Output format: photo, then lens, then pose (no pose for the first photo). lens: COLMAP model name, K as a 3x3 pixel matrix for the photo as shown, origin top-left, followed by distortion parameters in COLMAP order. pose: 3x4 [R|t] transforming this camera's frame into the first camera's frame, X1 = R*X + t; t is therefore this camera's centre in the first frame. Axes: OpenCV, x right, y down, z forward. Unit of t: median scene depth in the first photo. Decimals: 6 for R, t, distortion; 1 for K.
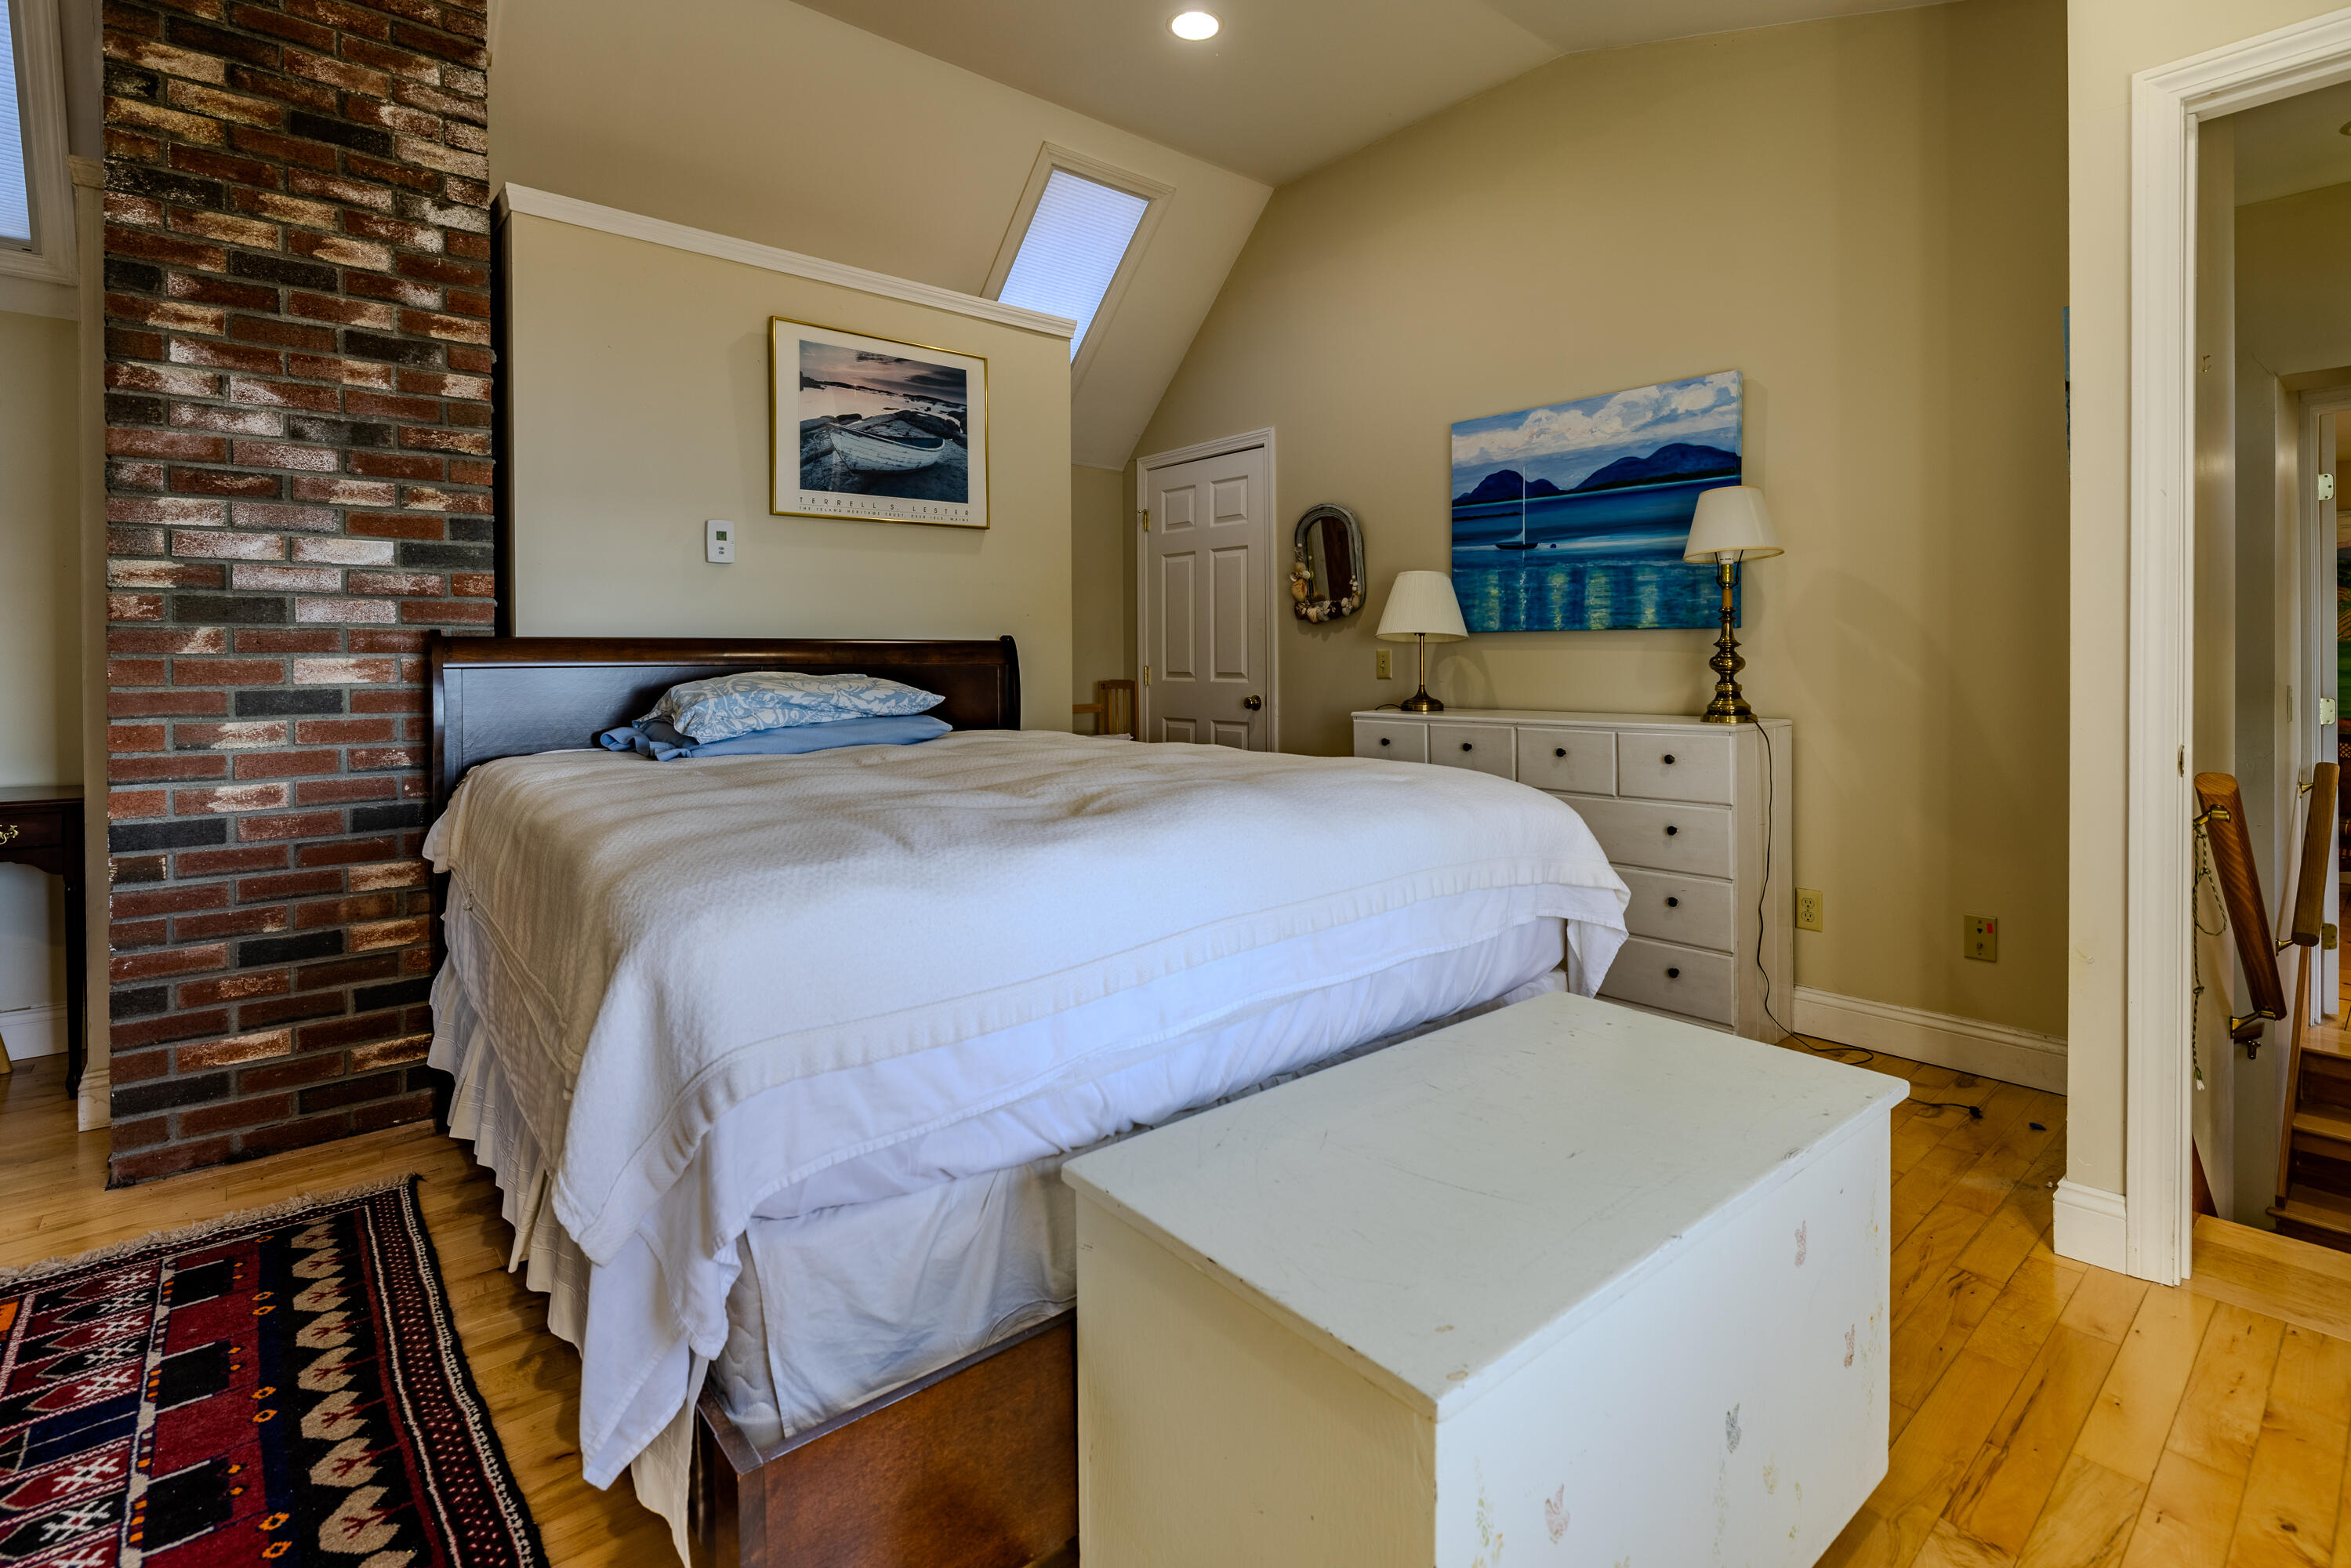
lens RADIAL K [[1084.0, 0, 1177.6], [0, 1084.0, 664.1], [0, 0, 1]] dist [0.000702, 0.000378]
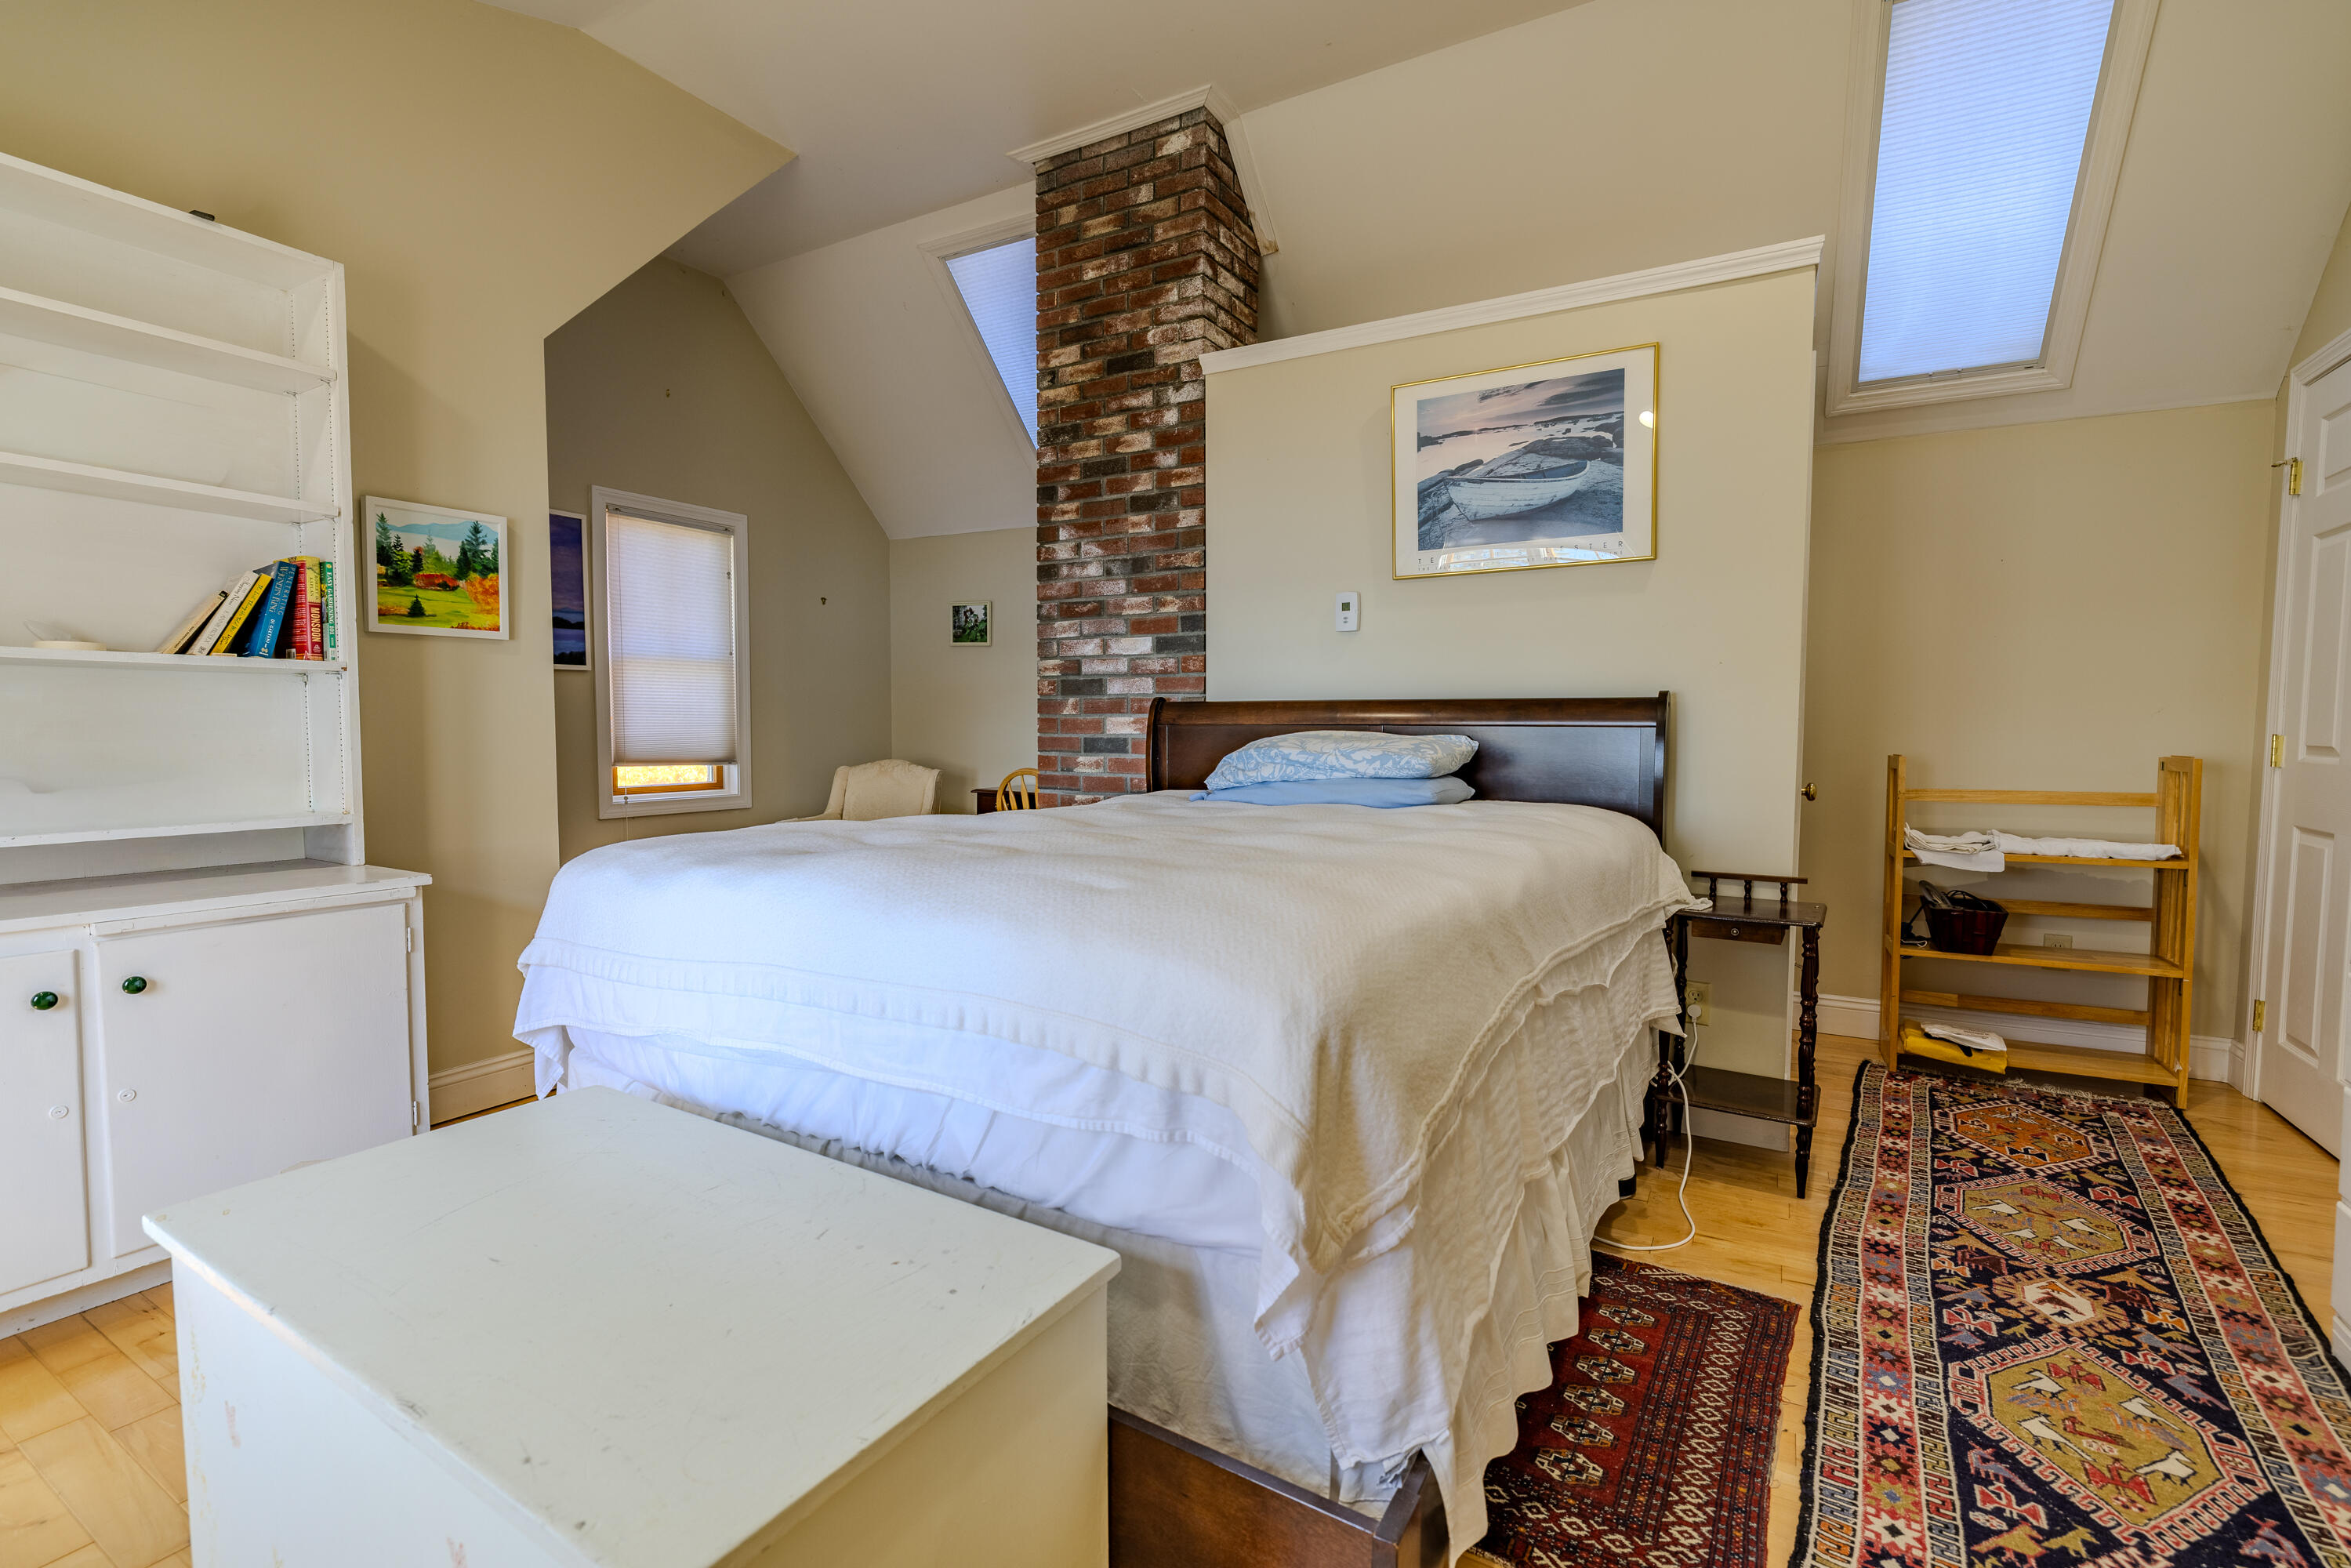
lens RADIAL K [[1066.8, 0, 1175.5], [0, 1066.8, 784.0], [0, 0, 1]] dist [-0.002781, -0.000190]
pose [[0.331574, 0.062368, -0.941366, 0.648240], [-0.008081, 0.997964, 0.063272, -0.006933], [0.943395, -0.013372, 0.331402, 0.559507]]
